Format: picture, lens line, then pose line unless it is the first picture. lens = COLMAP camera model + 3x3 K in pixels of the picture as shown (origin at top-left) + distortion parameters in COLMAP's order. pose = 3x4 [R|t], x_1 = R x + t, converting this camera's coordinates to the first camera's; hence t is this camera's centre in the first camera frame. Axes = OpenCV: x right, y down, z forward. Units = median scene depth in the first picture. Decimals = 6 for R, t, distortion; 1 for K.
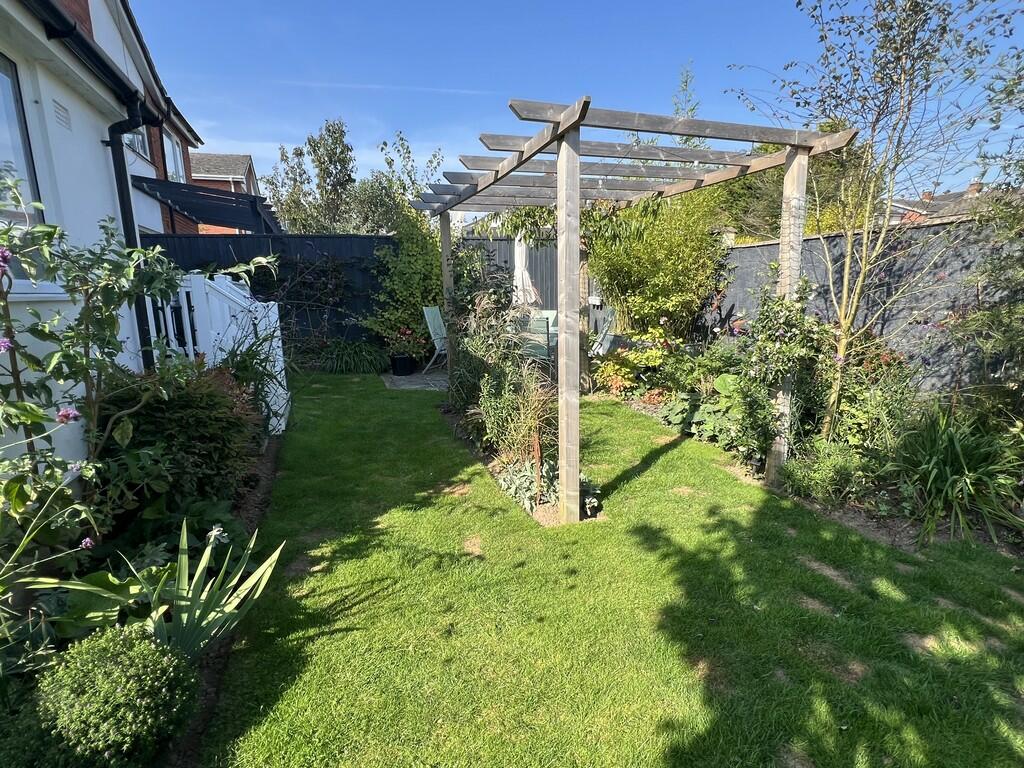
lens RADIAL K [[515.2, 0, 514.2], [0, 515.2, 380.2], [0, 0, 1]] dist [0.005342, -0.000214]
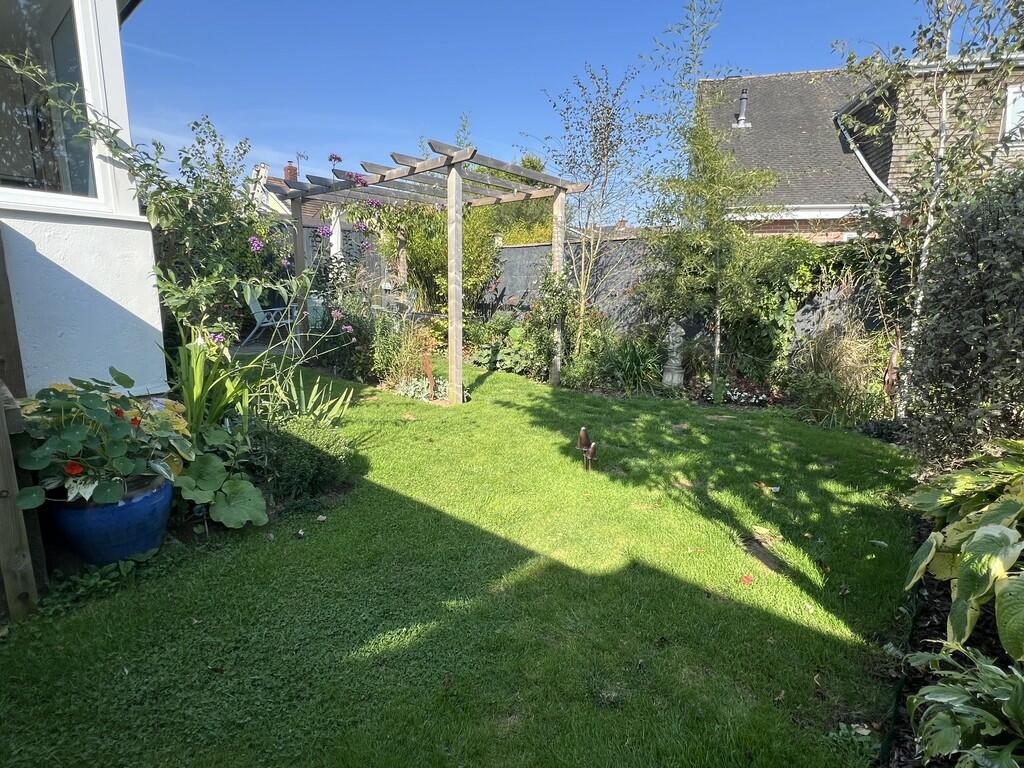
lens RADIAL K [[515.2, 0, 508.8], [0, 515.2, 385.1], [0, 0, 1]] dist [0.005342, -0.000214]
pose [[0.874324, -0.054425, 0.482281, -0.438623], [0.054595, 0.998415, 0.013696, 0.170030], [-0.482262, 0.014356, 0.875909, -0.405477]]
